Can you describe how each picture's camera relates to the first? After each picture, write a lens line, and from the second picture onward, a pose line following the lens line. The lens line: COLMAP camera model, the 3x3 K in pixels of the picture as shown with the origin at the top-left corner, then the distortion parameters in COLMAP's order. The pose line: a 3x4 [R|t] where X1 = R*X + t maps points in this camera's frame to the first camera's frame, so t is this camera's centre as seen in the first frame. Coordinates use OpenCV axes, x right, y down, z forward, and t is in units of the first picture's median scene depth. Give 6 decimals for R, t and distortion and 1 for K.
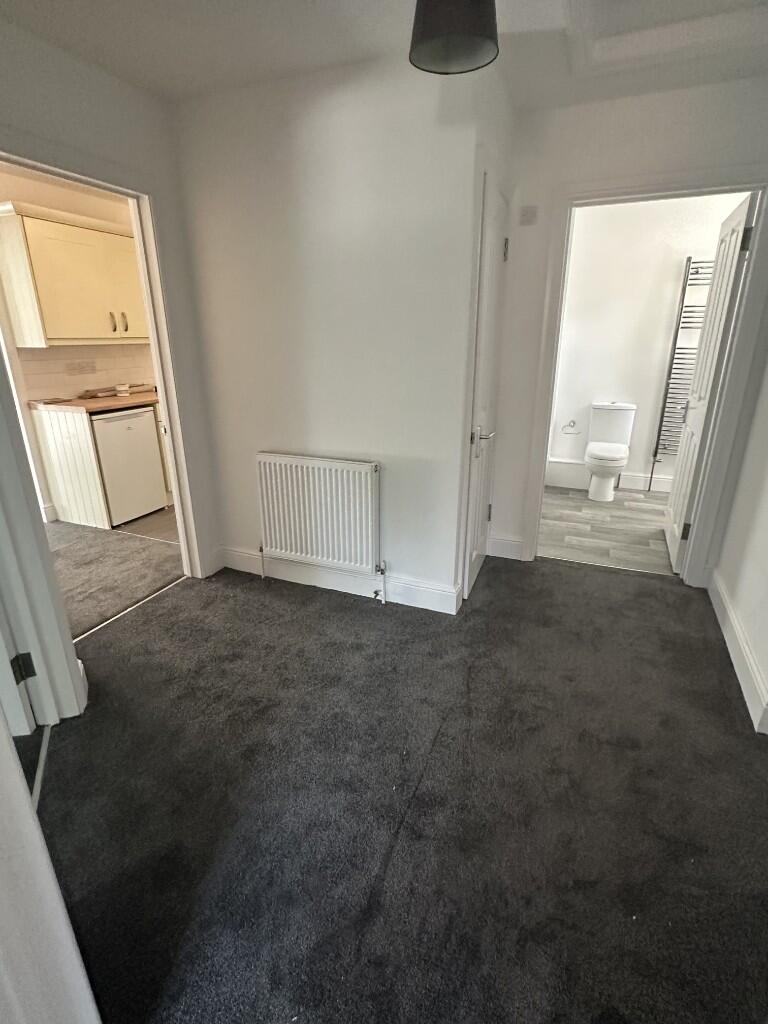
lens RADIAL K [[501.2, 0, 384.0], [0, 501.2, 512.0], [0, 0, 1]] dist [-0.016713, 0.000014]
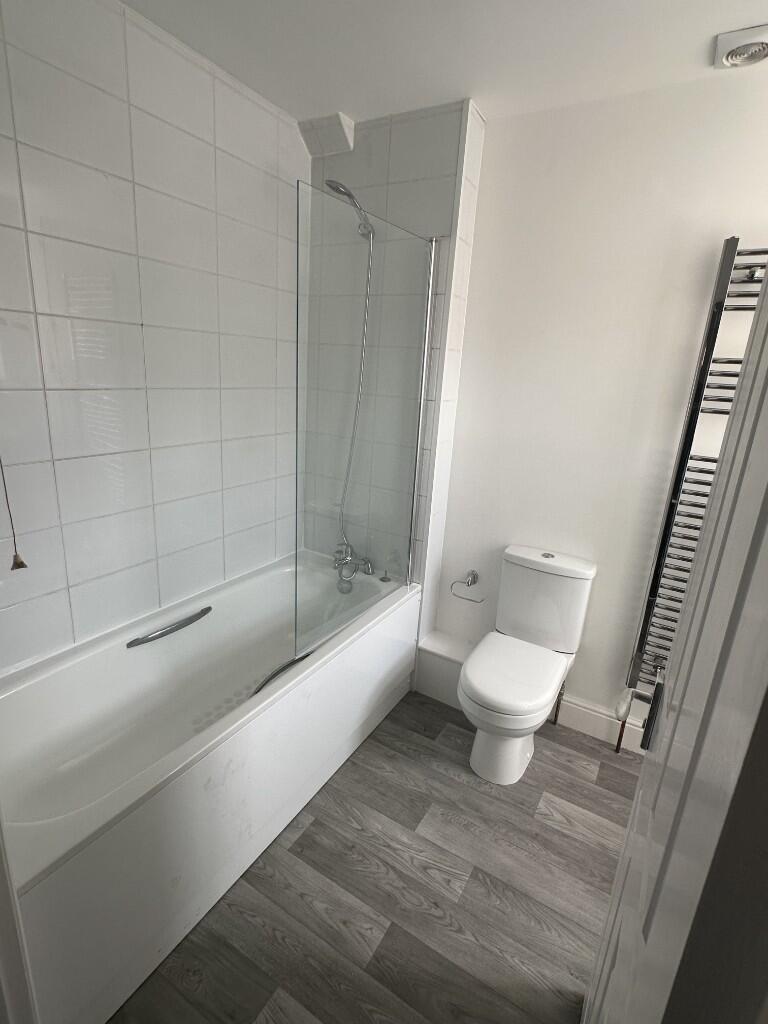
lens RADIAL K [[501.2, 0, 384.0], [0, 501.2, 512.0], [0, 0, 1]] dist [-0.016713, 0.000014]
pose [[0.989571, 0.101913, -0.101800, 0.455350], [-0.108154, 0.992454, -0.057776, -0.277347], [0.095144, 0.068184, 0.993126, 0.674209]]
